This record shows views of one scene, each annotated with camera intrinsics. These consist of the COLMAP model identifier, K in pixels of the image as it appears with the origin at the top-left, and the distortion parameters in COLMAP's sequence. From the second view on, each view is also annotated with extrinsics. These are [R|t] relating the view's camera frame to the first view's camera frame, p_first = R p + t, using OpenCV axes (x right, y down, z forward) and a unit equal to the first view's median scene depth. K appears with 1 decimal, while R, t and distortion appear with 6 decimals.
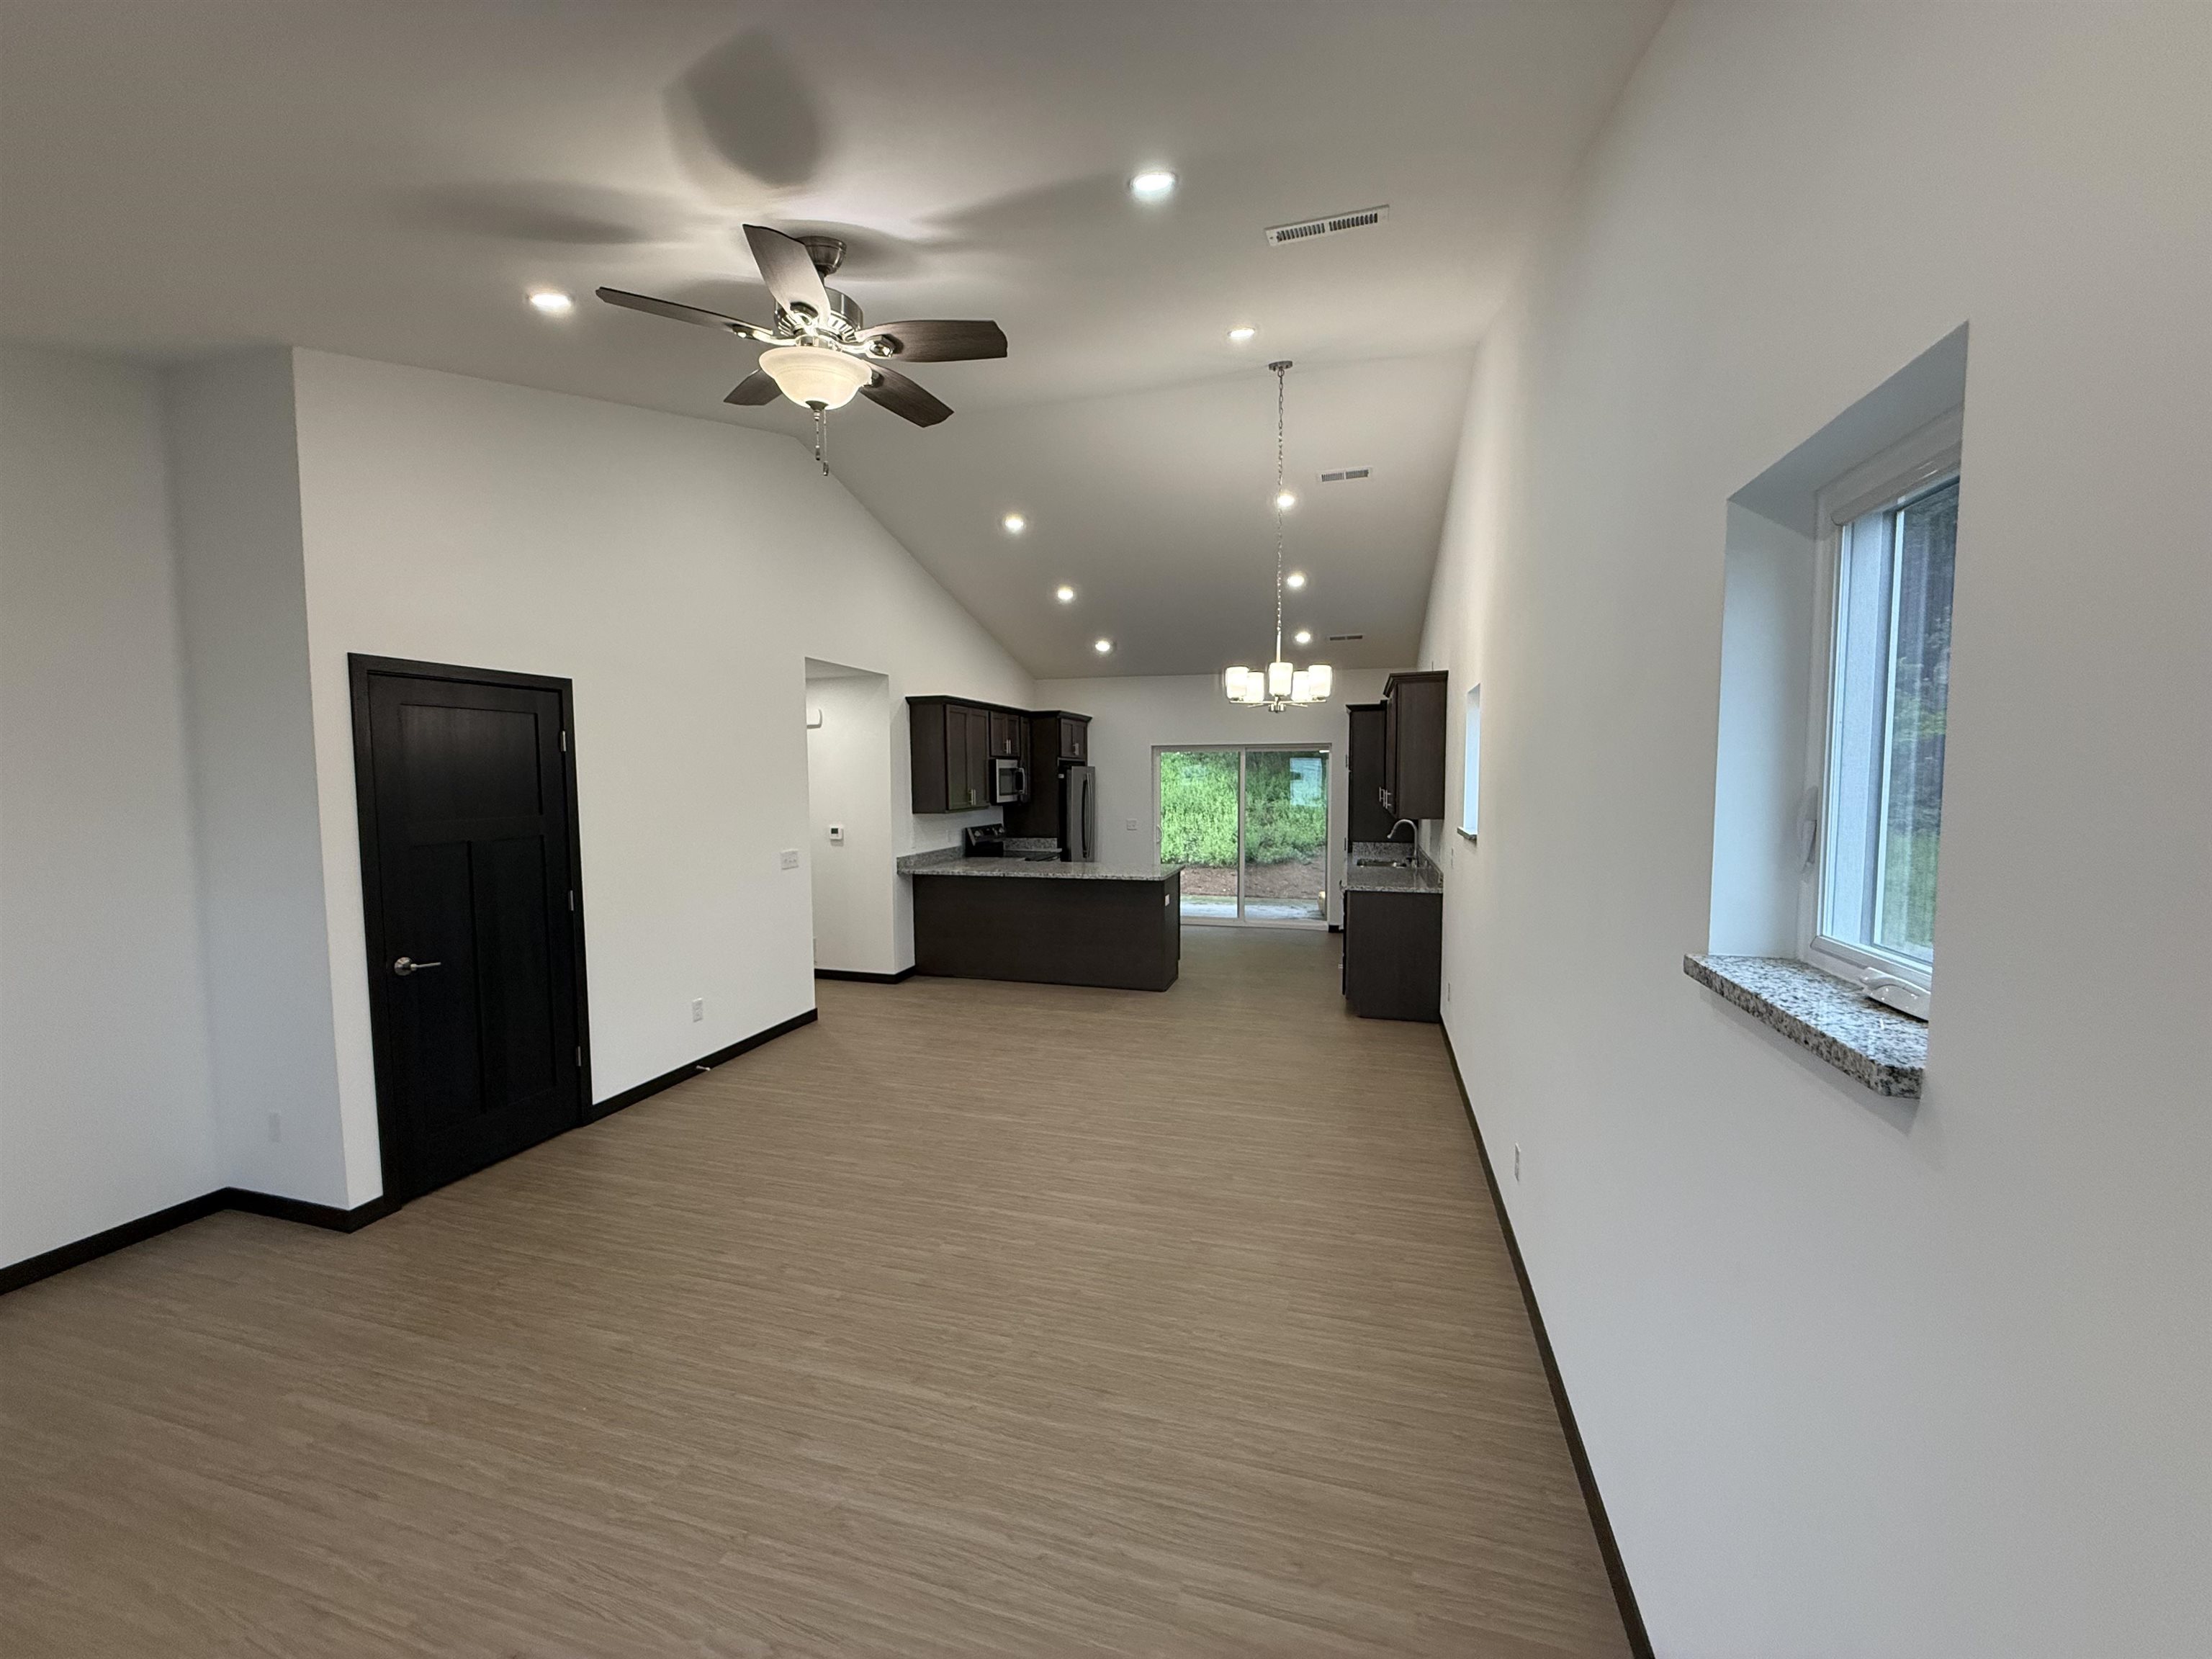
lens RADIAL K [[882.7, 0, 1100.0], [0, 882.7, 833.3], [0, 0, 1]] dist [0.000105, 0.000002]
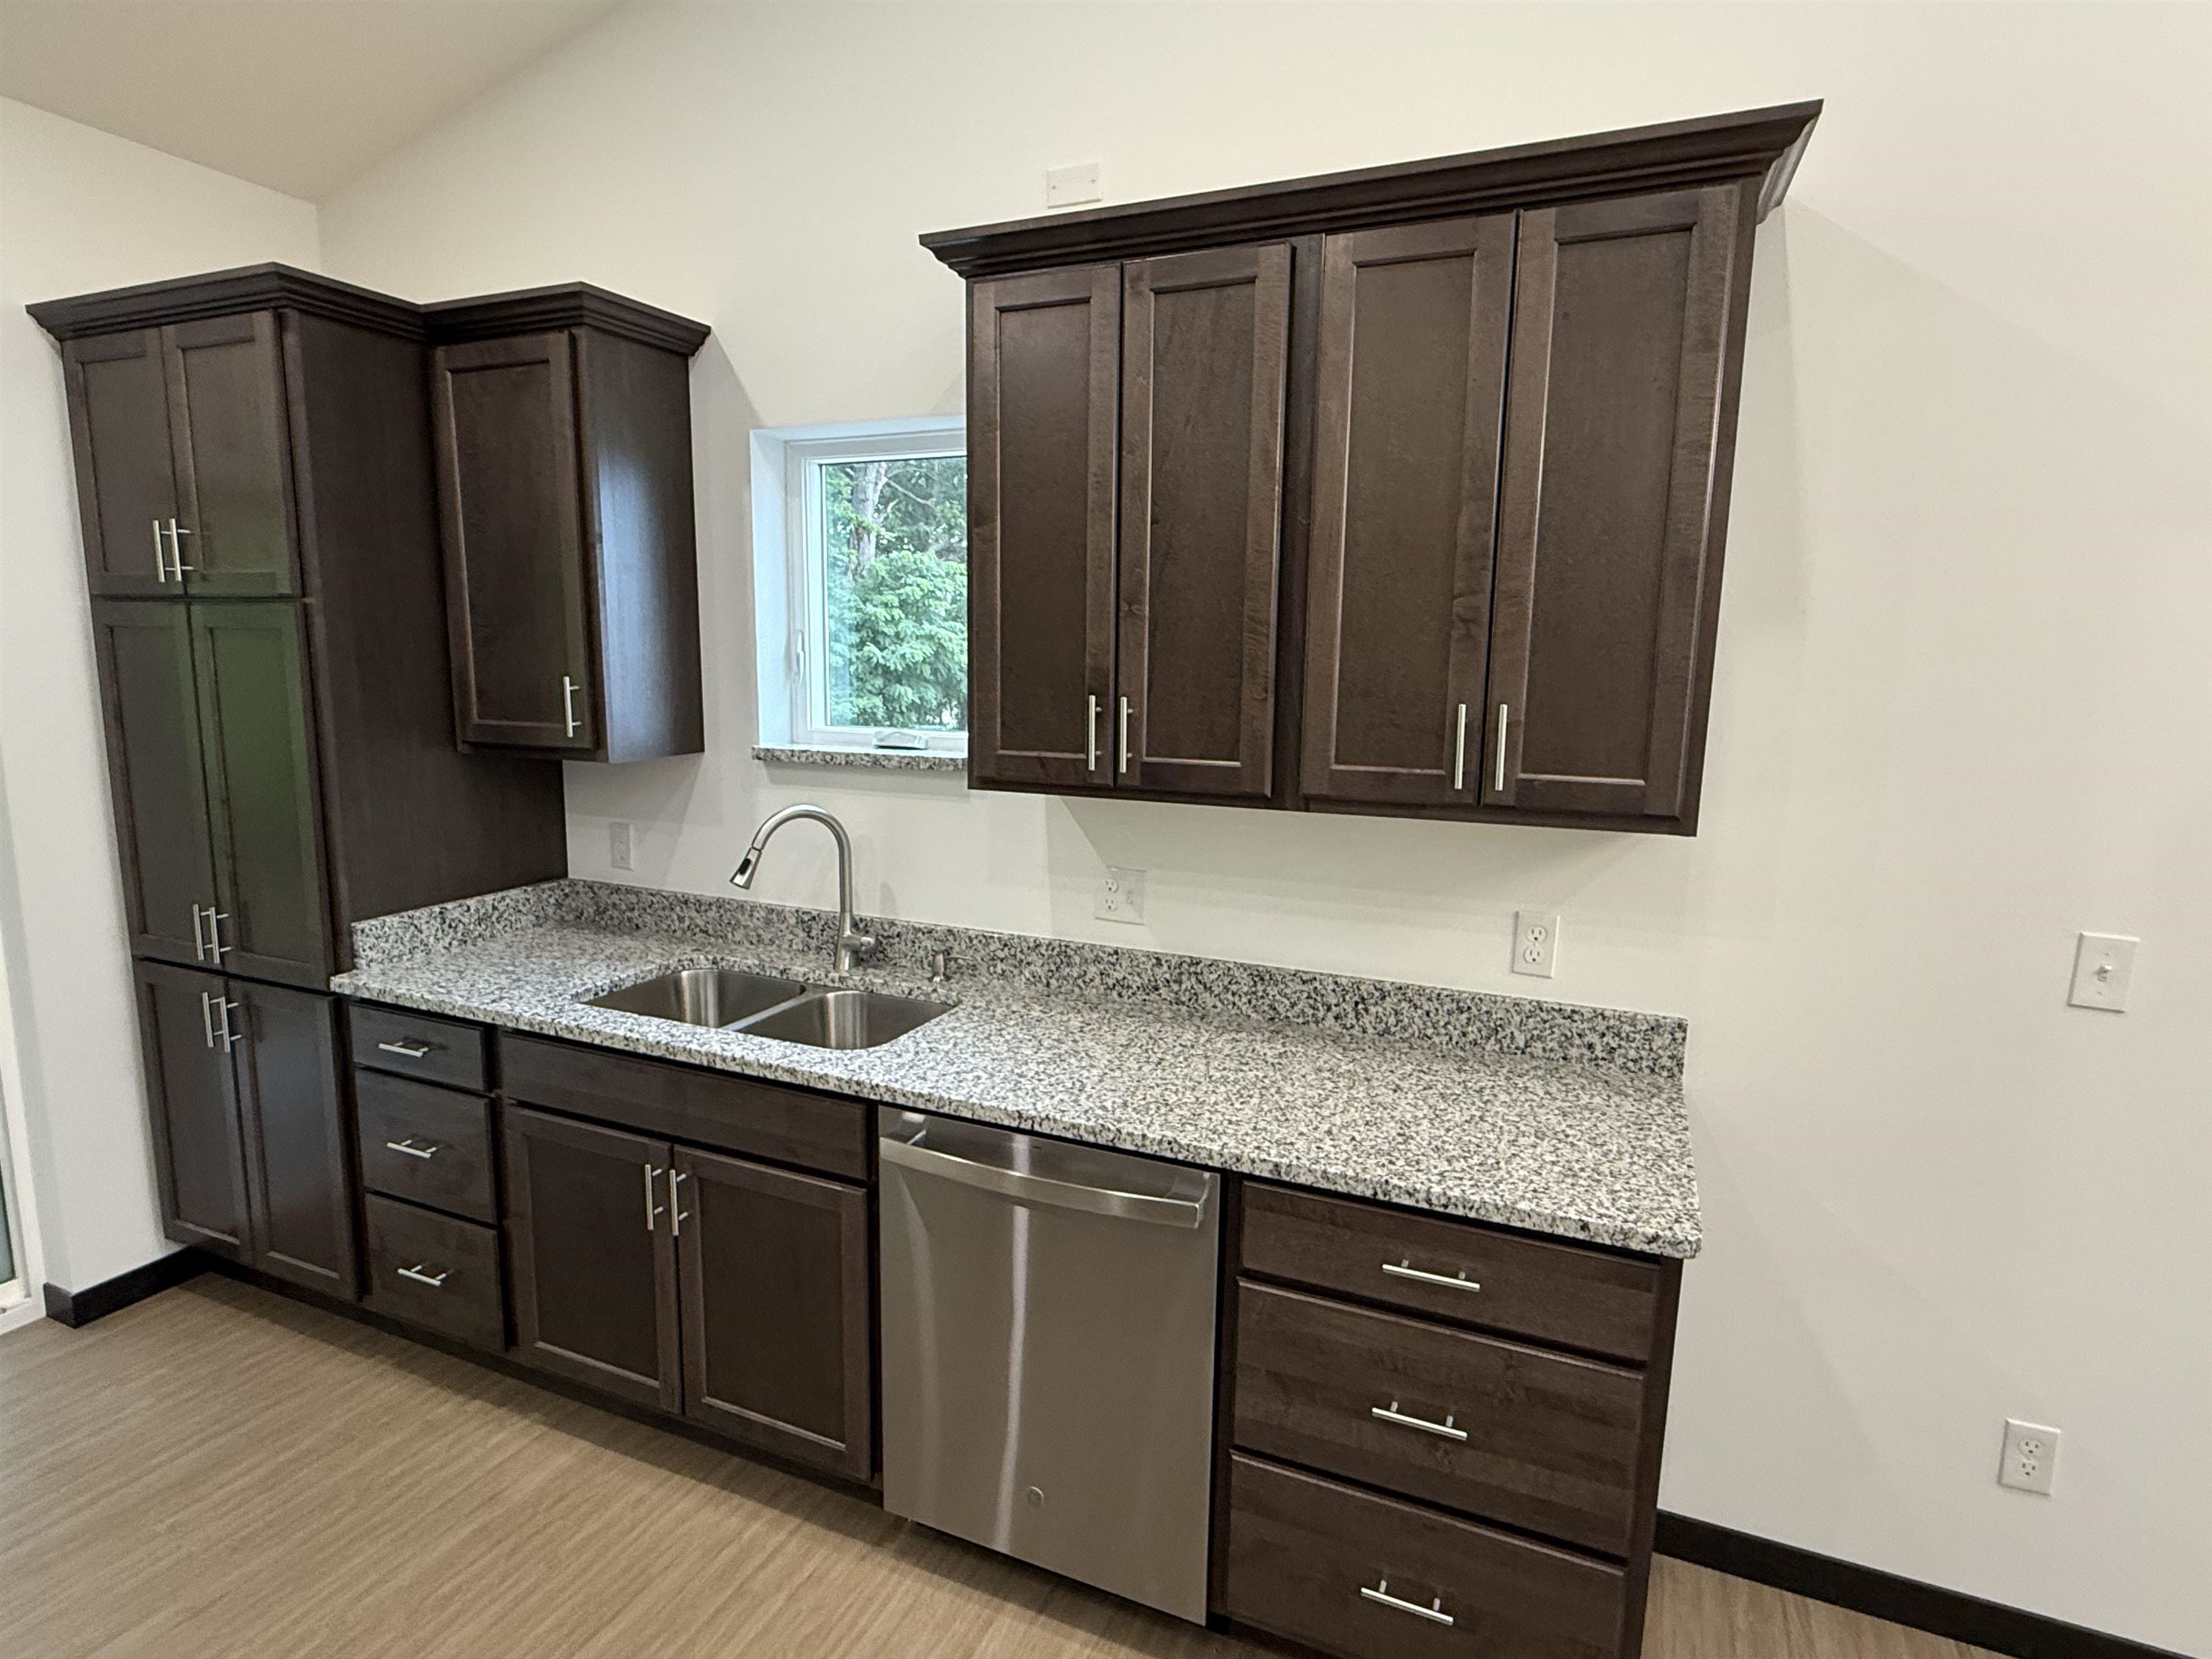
lens RADIAL K [[1179.5, 0, 1106.0], [0, 1179.5, 829.5], [0, 0, 1]] dist [-0.004971, 0.000242]
pose [[0.129791, -0.142951, 0.981183, 0.026505], [0.046359, 0.989346, 0.138008, -0.054800], [-0.990457, 0.027574, 0.135035, 0.926753]]
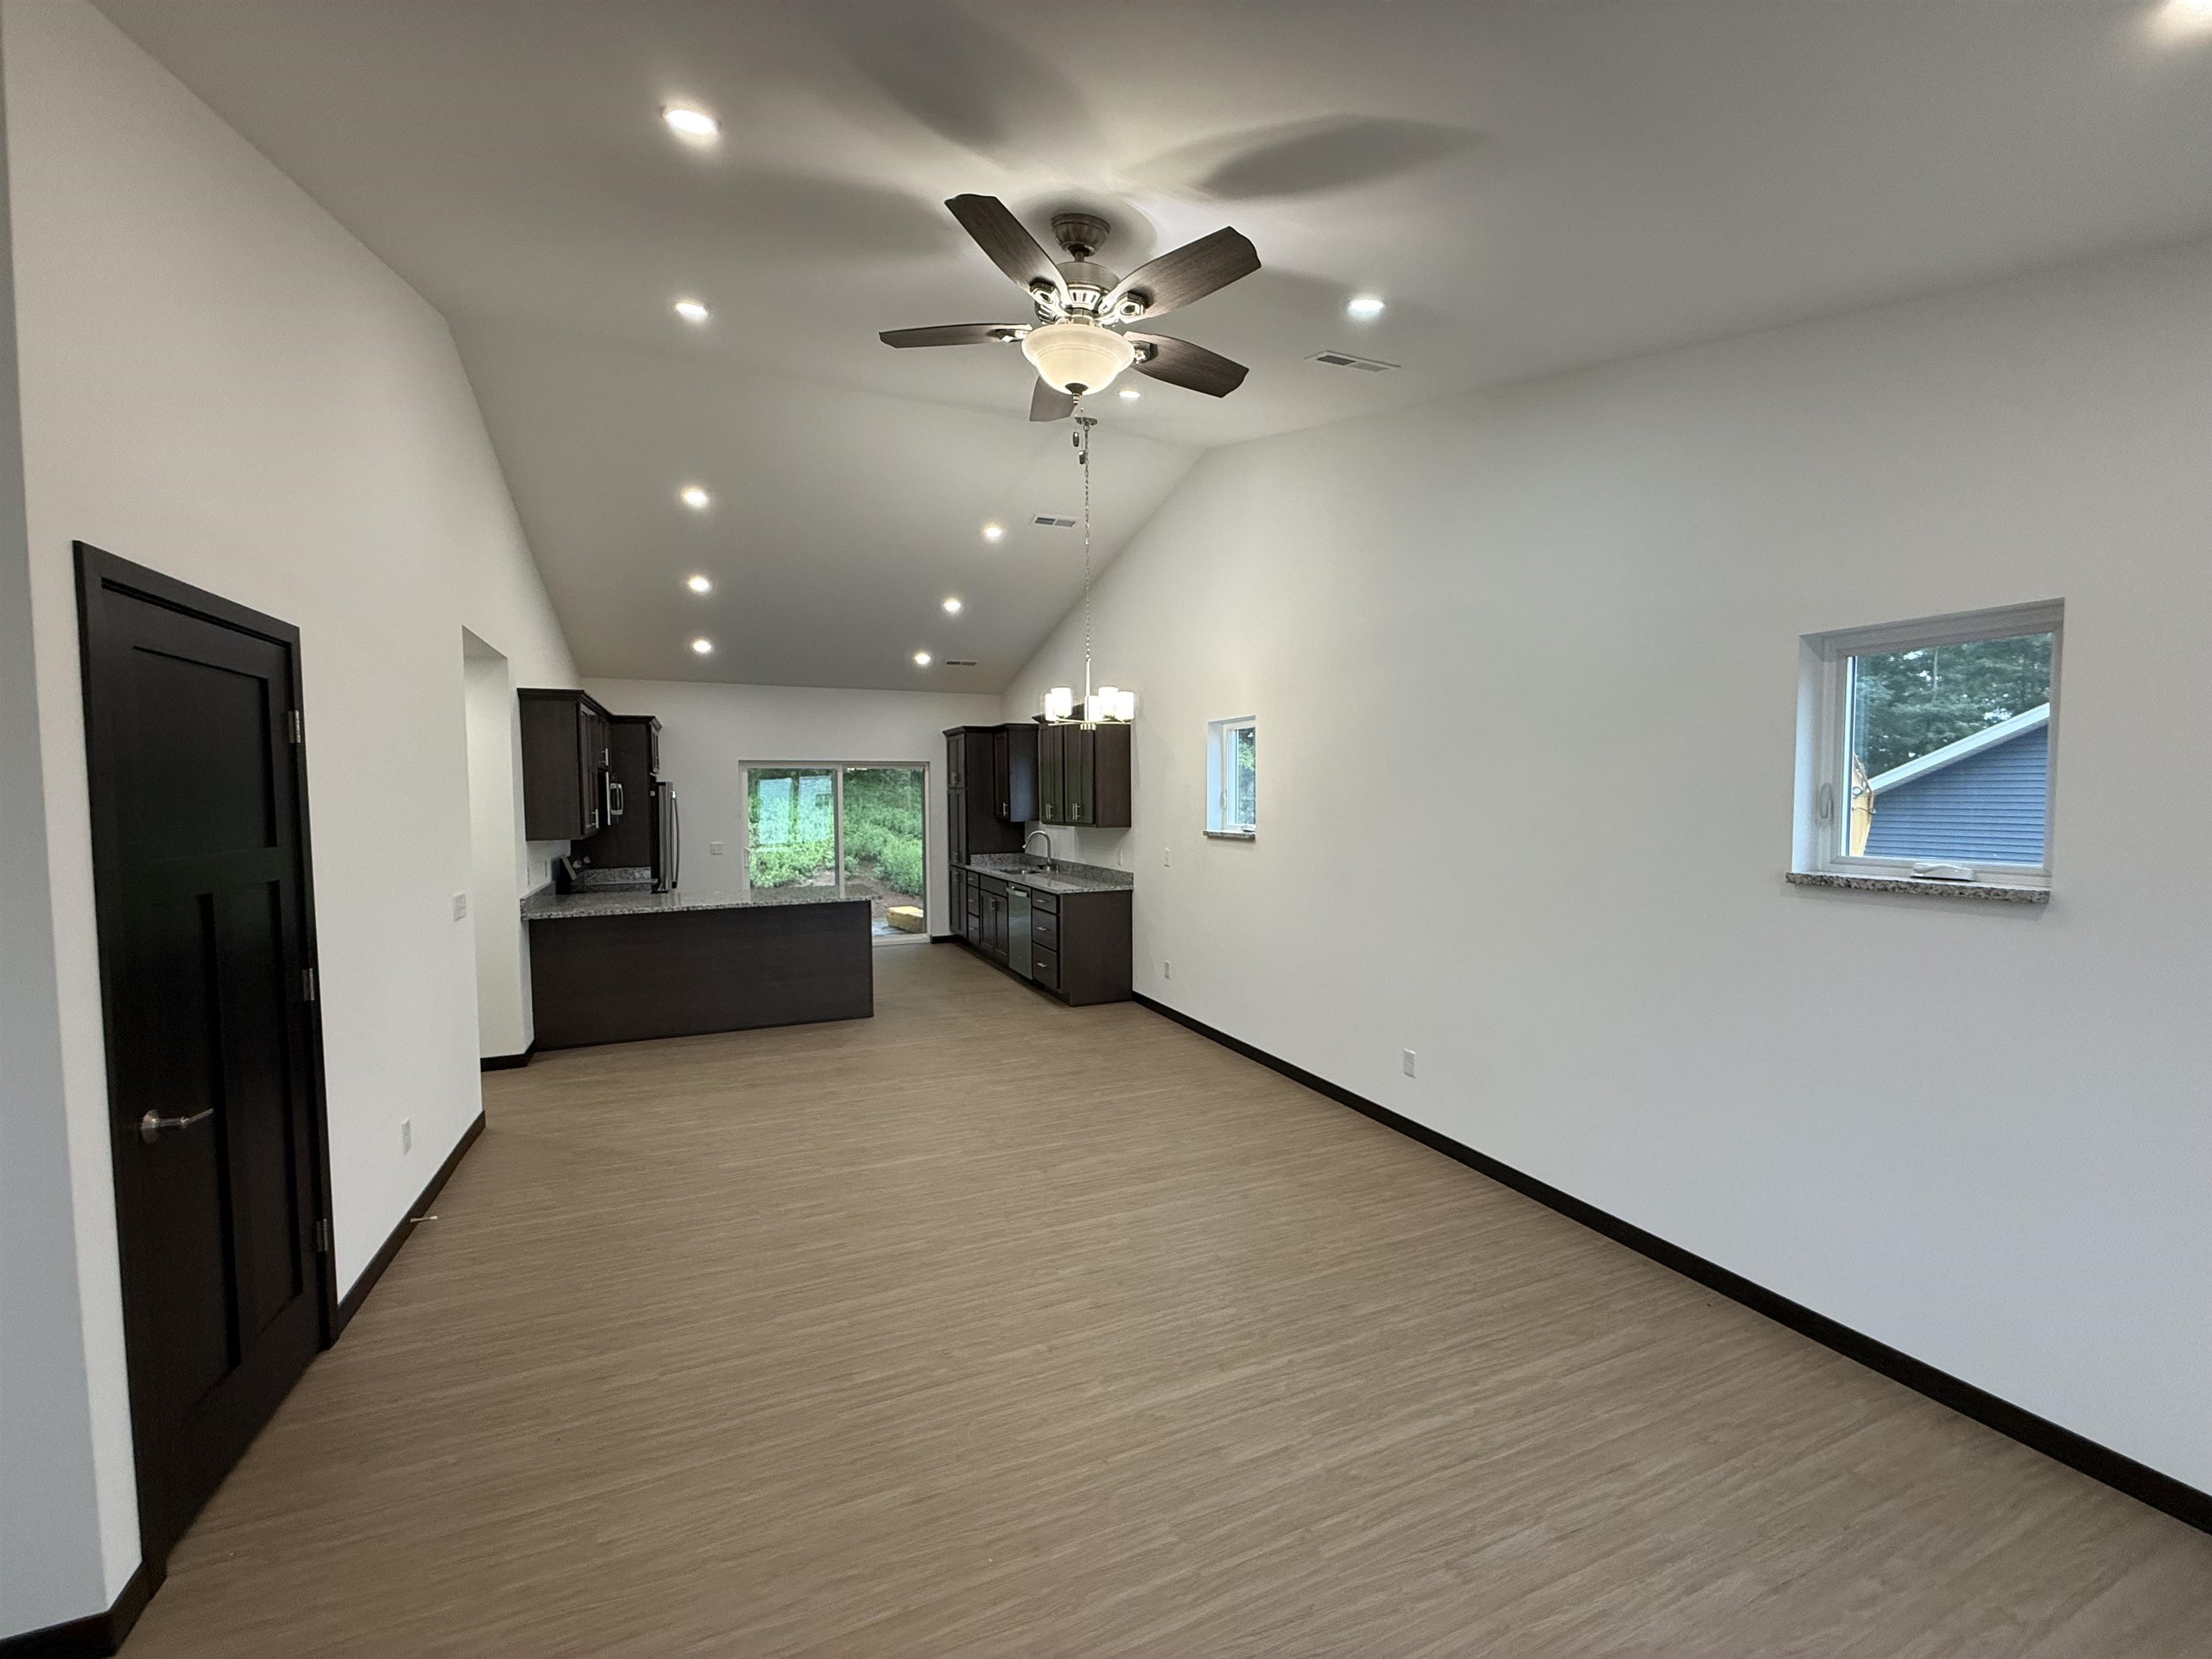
lens RADIAL K [[882.7, 0, 1100.0], [0, 882.7, 833.3], [0, 0, 1]] dist [0.000105, 0.000002]
pose [[0.767382, -0.029753, 0.640500, -0.331452], [0.046055, 0.998900, -0.008776, 0.000815], [-0.639535, 0.036233, 0.767908, 0.097537]]
